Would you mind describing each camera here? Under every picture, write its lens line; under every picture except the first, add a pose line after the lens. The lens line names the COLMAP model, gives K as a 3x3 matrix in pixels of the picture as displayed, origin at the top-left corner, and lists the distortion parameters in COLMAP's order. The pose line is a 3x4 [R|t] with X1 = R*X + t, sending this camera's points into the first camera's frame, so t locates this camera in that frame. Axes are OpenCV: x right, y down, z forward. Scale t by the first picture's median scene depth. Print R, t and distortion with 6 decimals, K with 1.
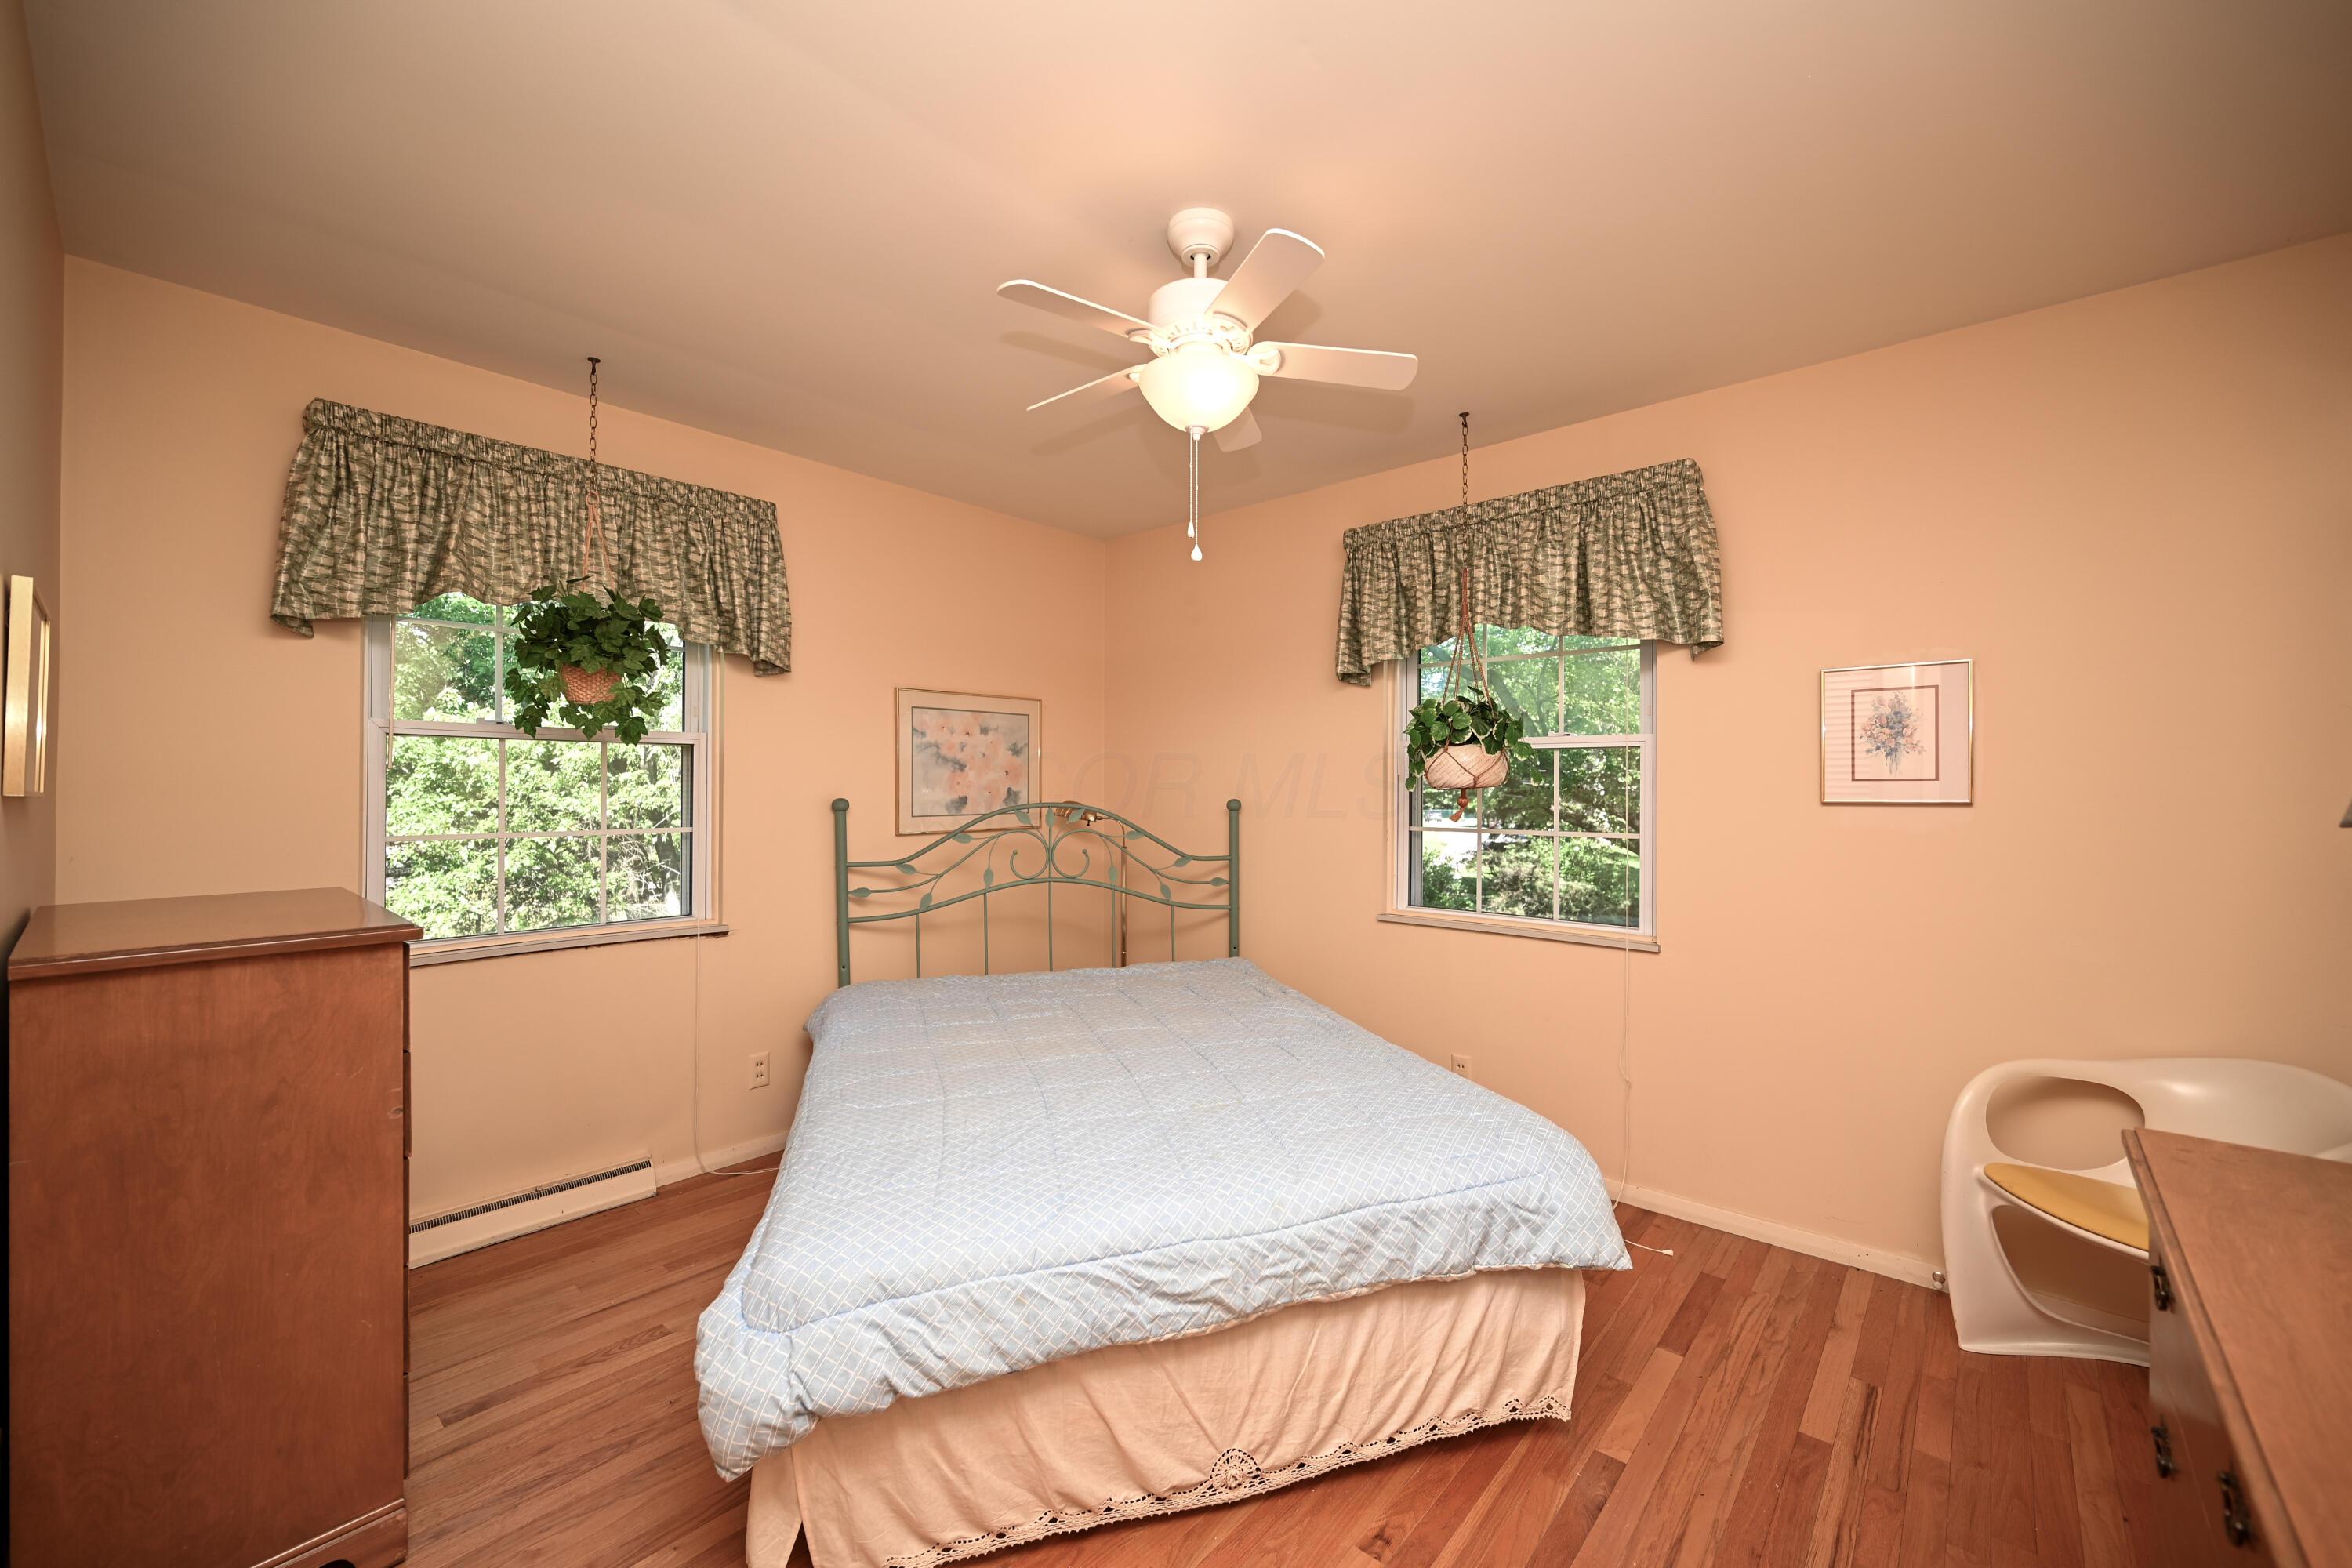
lens RADIAL K [[920.9, 0, 1176.0], [0, 920.9, 784.0], [0, 0, 1]] dist [-0.000368, -0.000027]
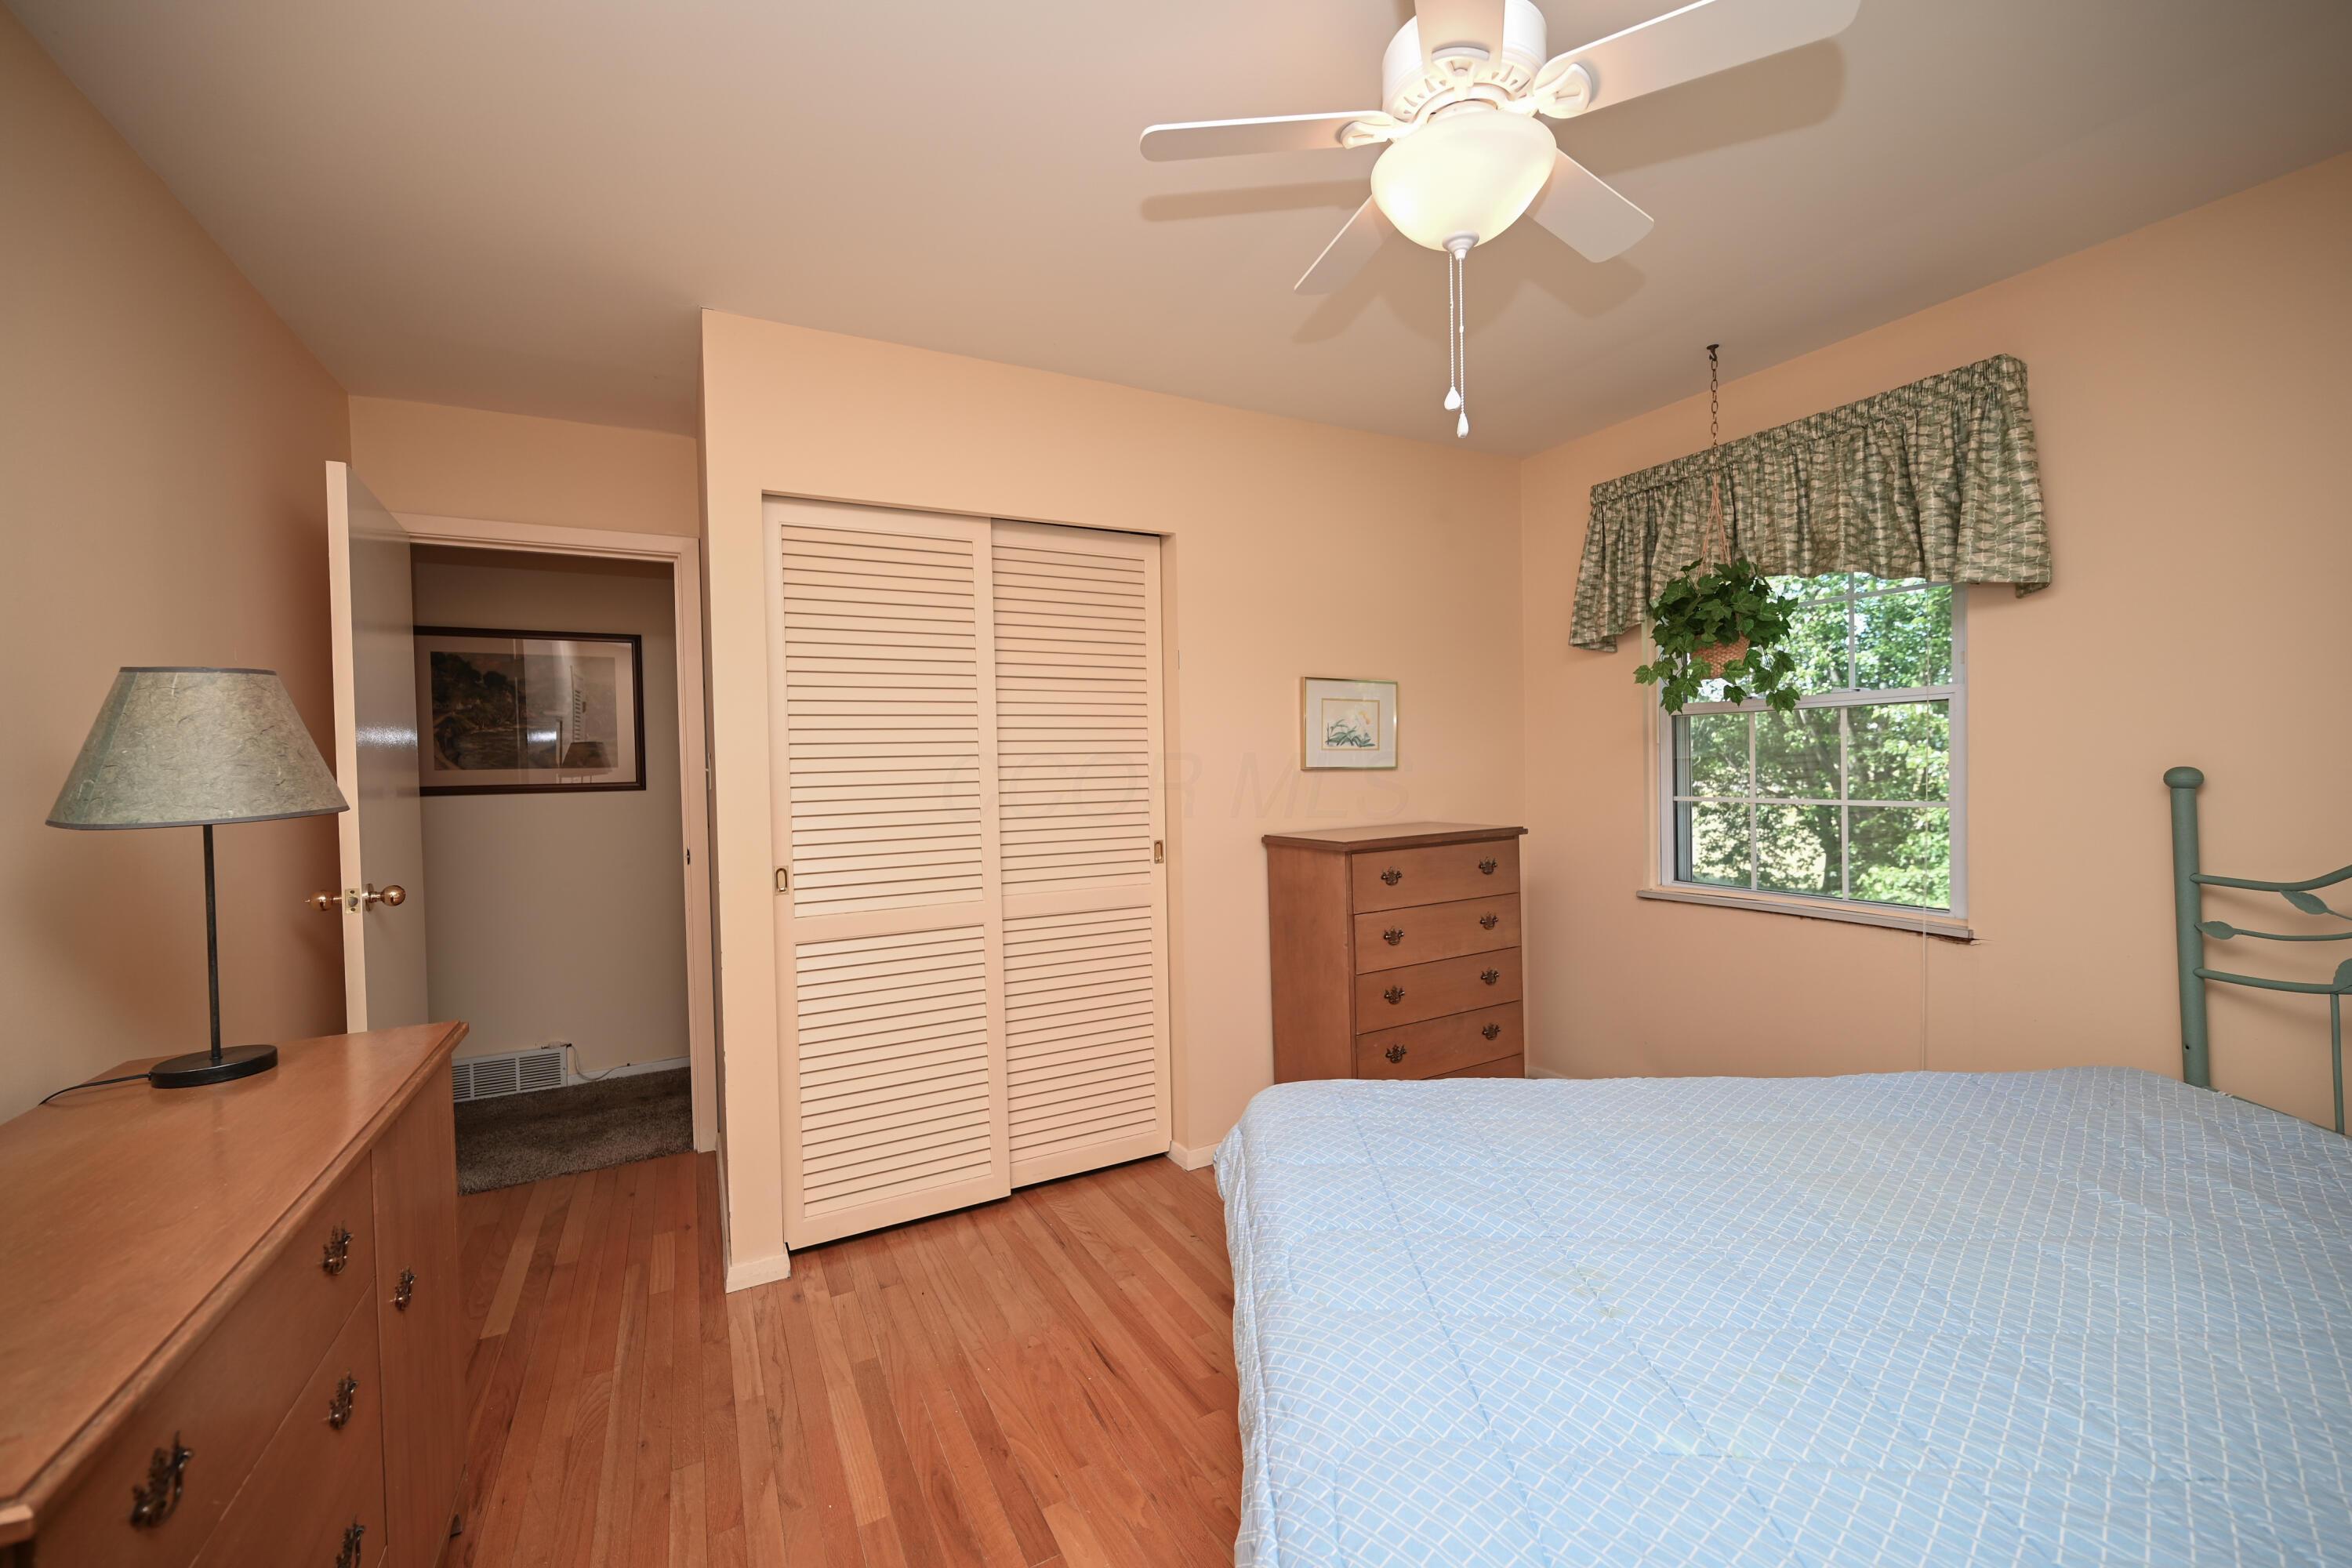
lens RADIAL K [[920.9, 0, 1176.0], [0, 920.9, 784.0], [0, 0, 1]] dist [-0.000368, -0.000027]
pose [[-0.344595, 0.026152, -0.938387, 0.471277], [0.024062, 0.999530, 0.019020, -0.000991], [0.938443, -0.016025, -0.345062, 0.650676]]
